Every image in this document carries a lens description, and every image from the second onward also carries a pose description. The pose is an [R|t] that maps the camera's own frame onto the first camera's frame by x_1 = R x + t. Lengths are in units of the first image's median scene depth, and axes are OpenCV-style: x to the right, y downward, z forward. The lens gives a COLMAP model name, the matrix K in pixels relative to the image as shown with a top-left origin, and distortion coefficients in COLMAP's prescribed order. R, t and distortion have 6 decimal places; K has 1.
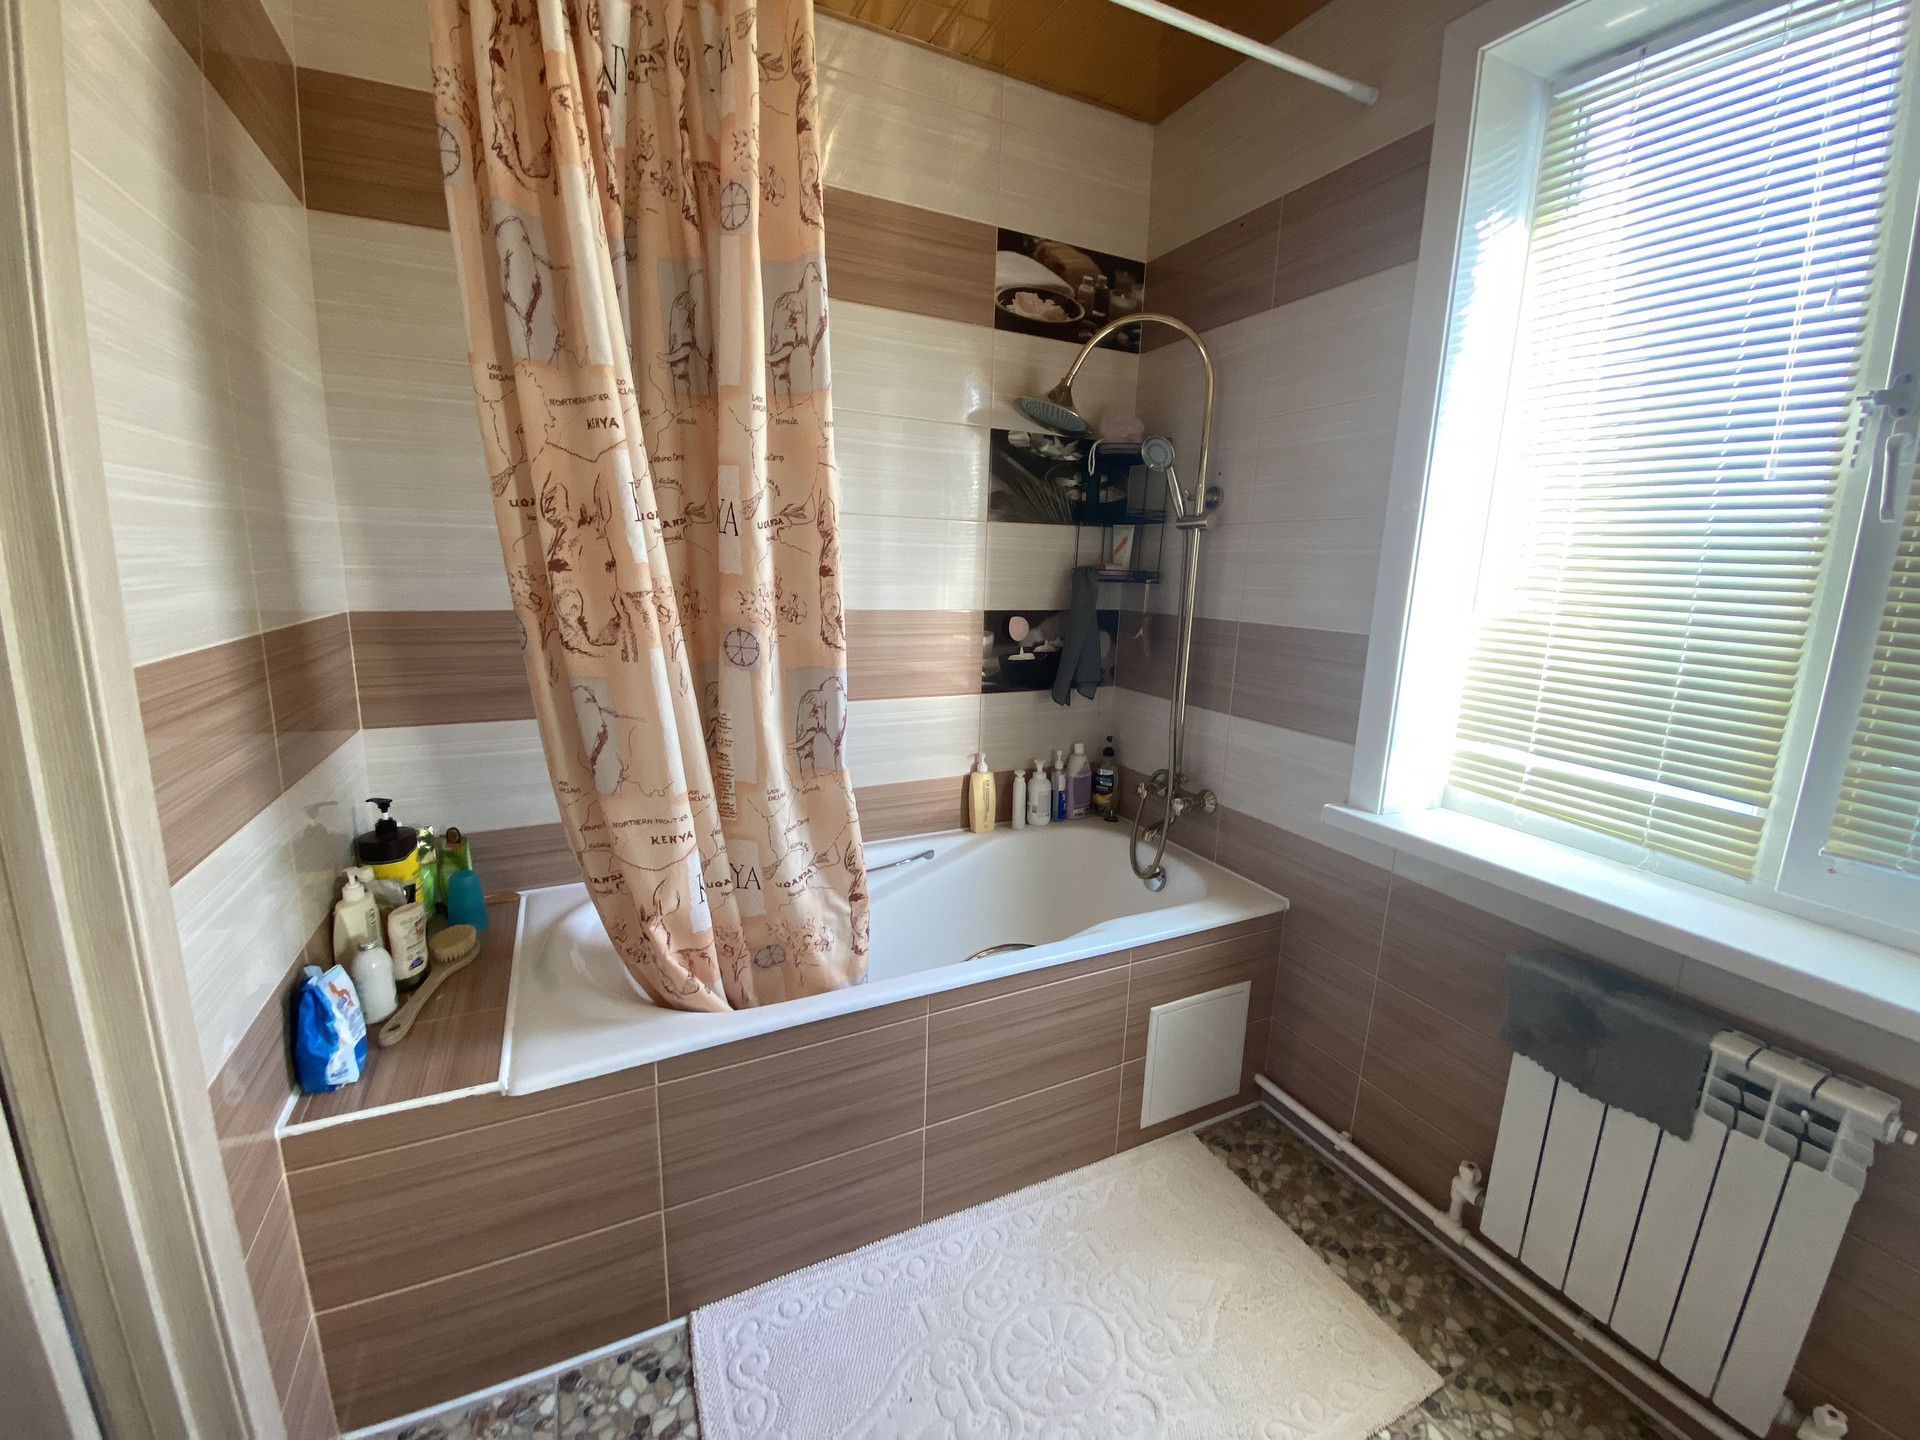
lens RADIAL K [[785.3, 0, 960.0], [0, 785.3, 720.0], [0, 0, 1]] dist [0.000073, -0.016849]
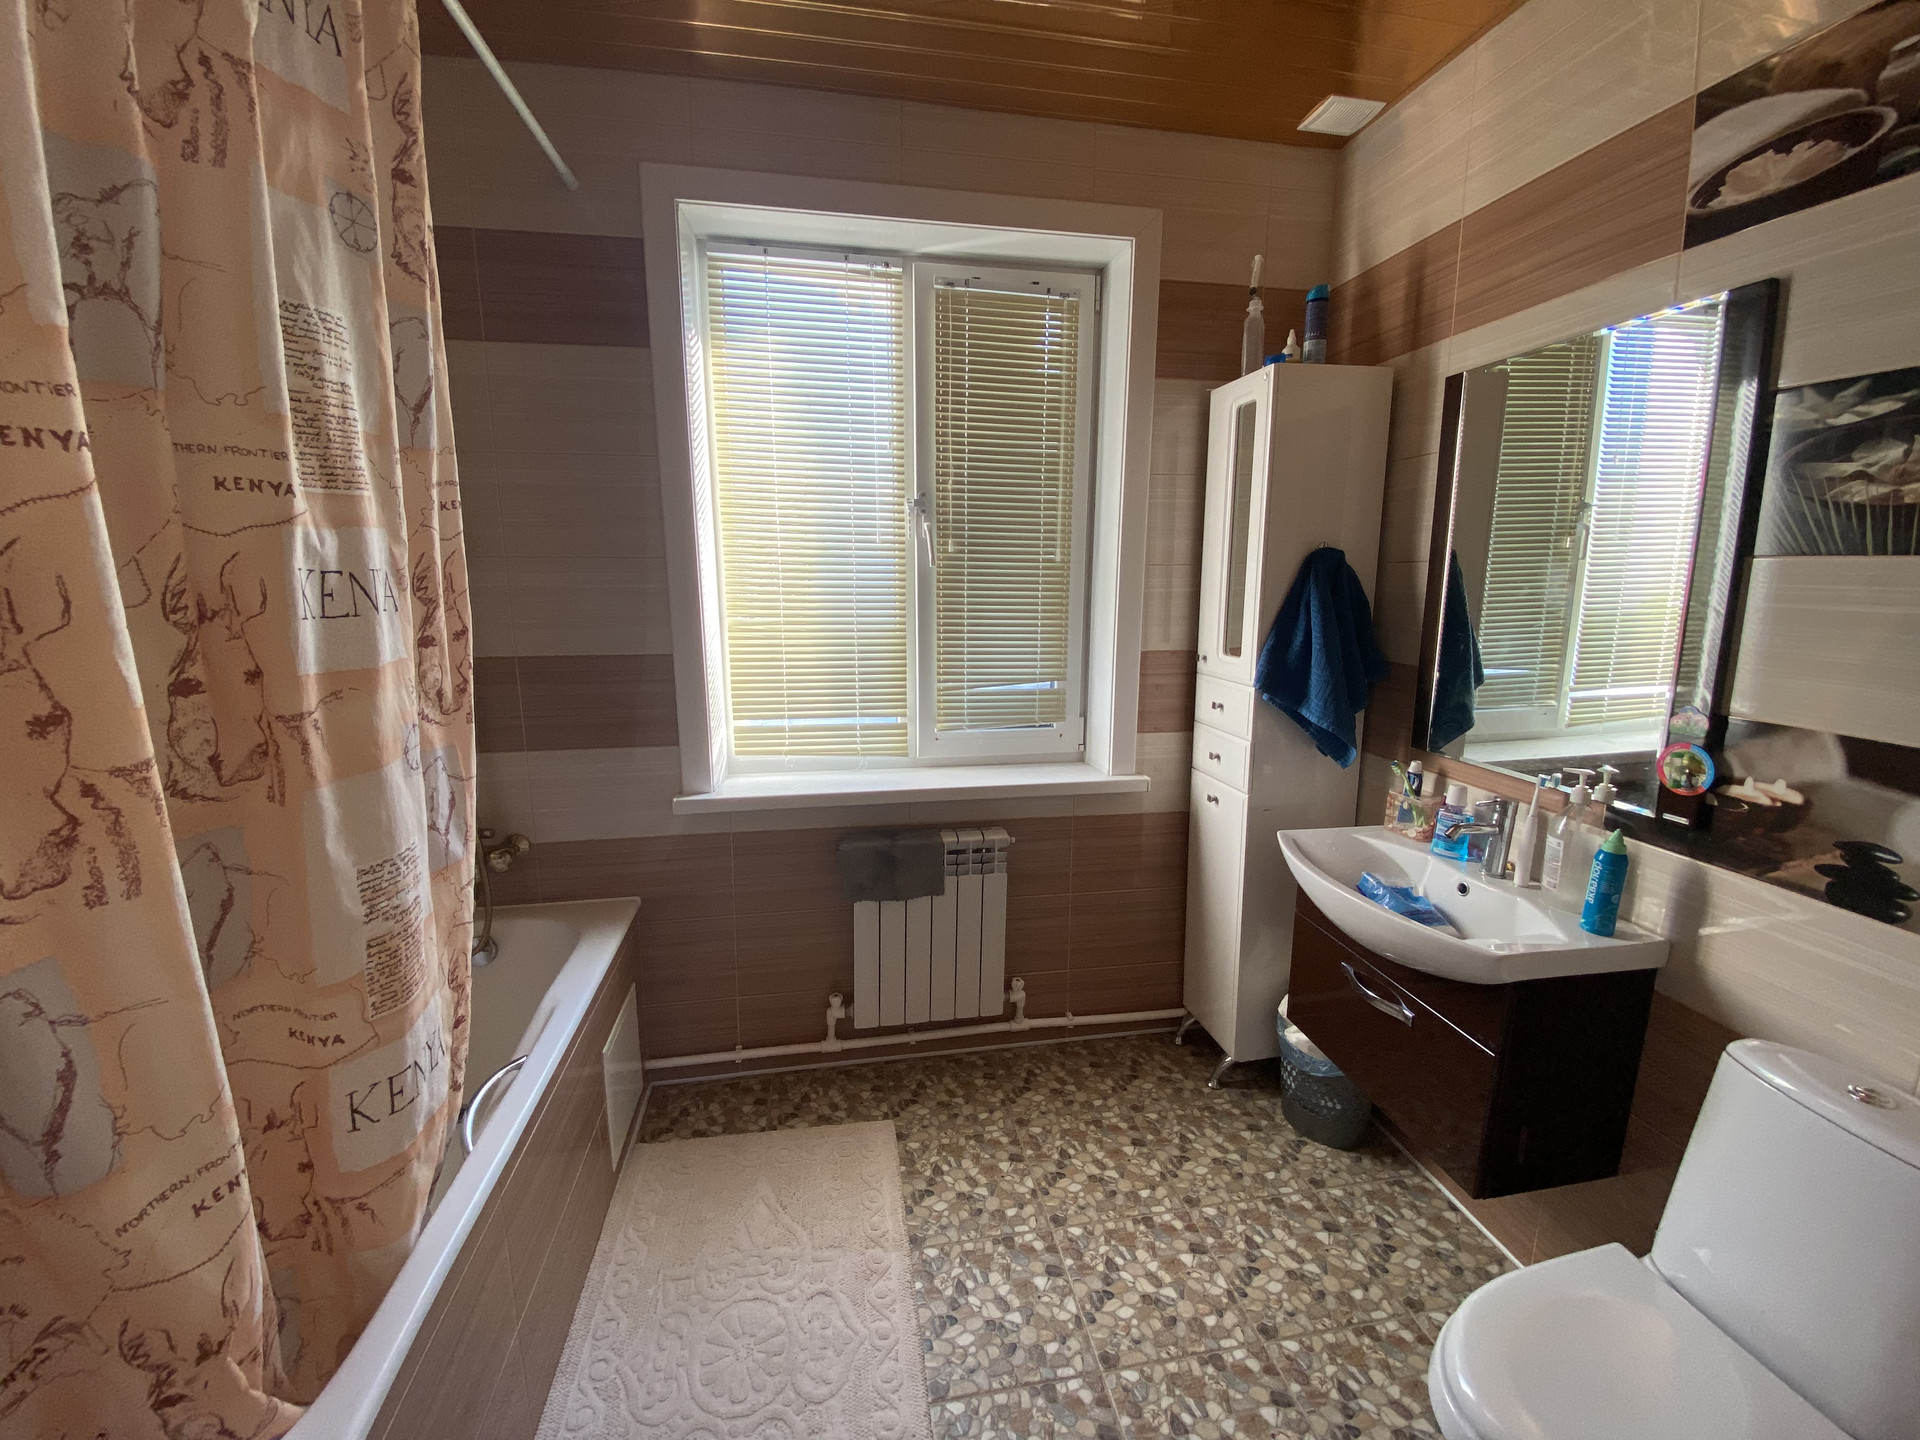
lens RADIAL K [[762.2, 0, 960.0], [0, 762.2, 720.0], [0, 0, 1]] dist [0.000069, -0.000099]
pose [[0.242881, -0.199284, 0.949366, -0.628779], [0.196773, 0.968446, 0.152948, -0.124748], [-0.949889, 0.149661, 0.274431, 0.329499]]
